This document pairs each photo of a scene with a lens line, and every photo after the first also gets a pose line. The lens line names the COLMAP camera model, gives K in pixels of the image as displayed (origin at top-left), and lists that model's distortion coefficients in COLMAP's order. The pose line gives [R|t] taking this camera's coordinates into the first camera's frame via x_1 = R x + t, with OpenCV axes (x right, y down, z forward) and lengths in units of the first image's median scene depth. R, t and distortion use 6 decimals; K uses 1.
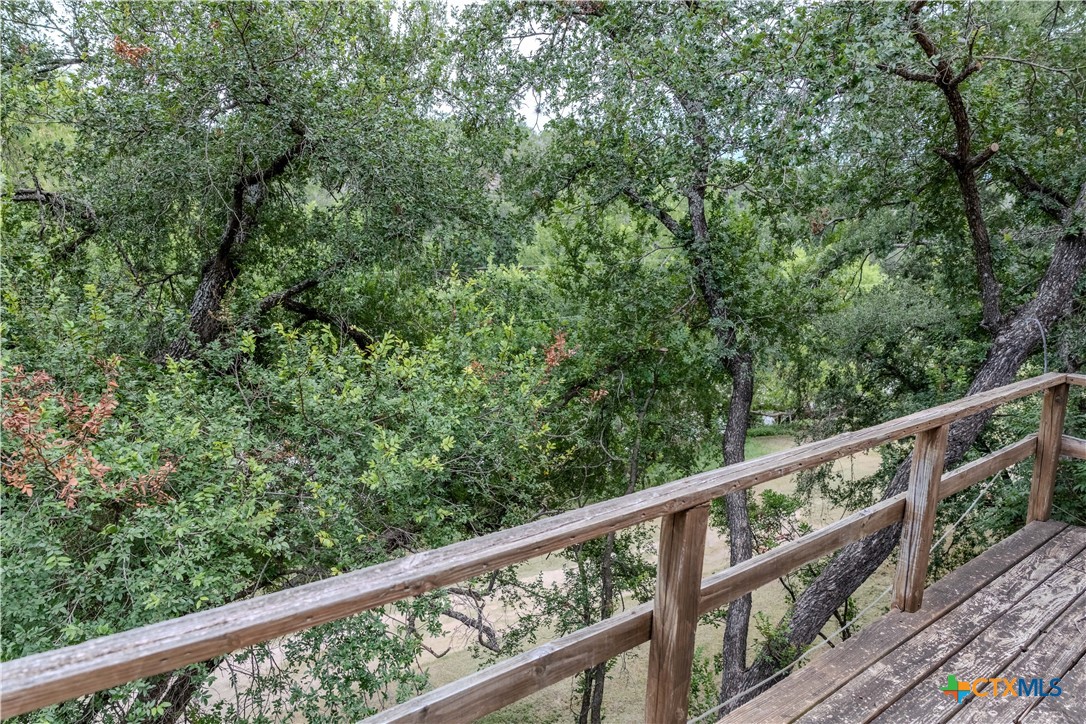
lens RADIAL K [[736.9, 0, 545.3], [0, 736.9, 360.6], [0, 0, 1]] dist [0.000538, -0.007922]
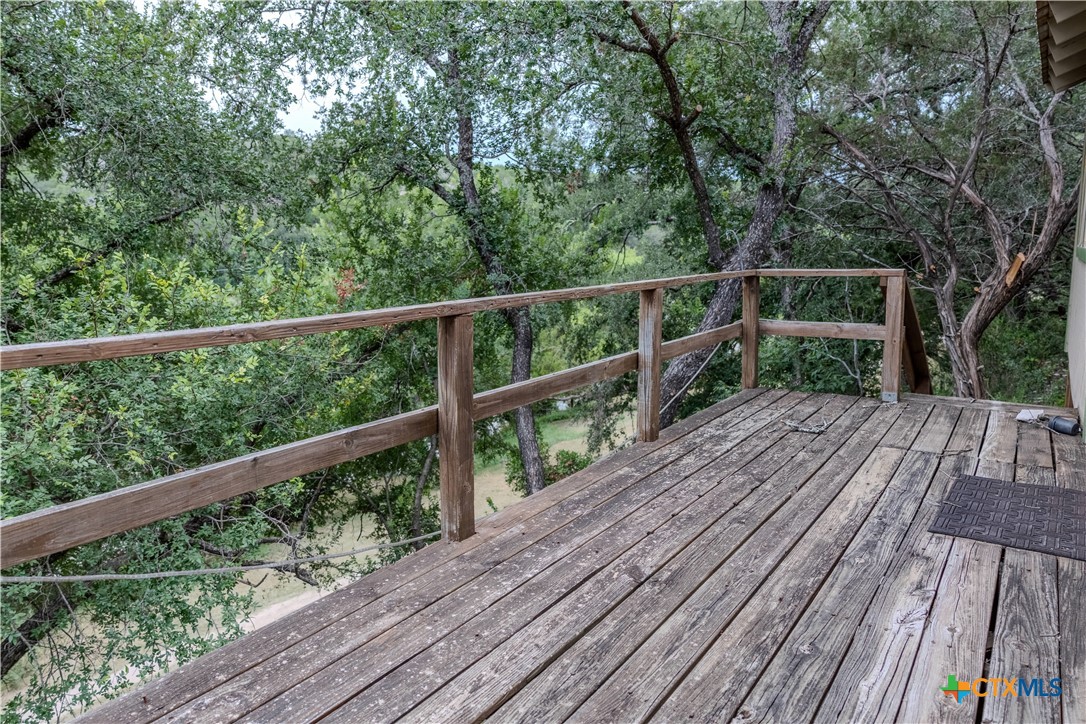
lens RADIAL K [[736.9, 0, 545.3], [0, 736.9, 360.6], [0, 0, 1]] dist [0.000538, -0.007922]
pose [[0.957942, -0.095170, 0.270723, -0.002972], [0.099050, 0.995082, -0.000671, 0.074430], [-0.269327, 0.027458, 0.962657, -0.069414]]
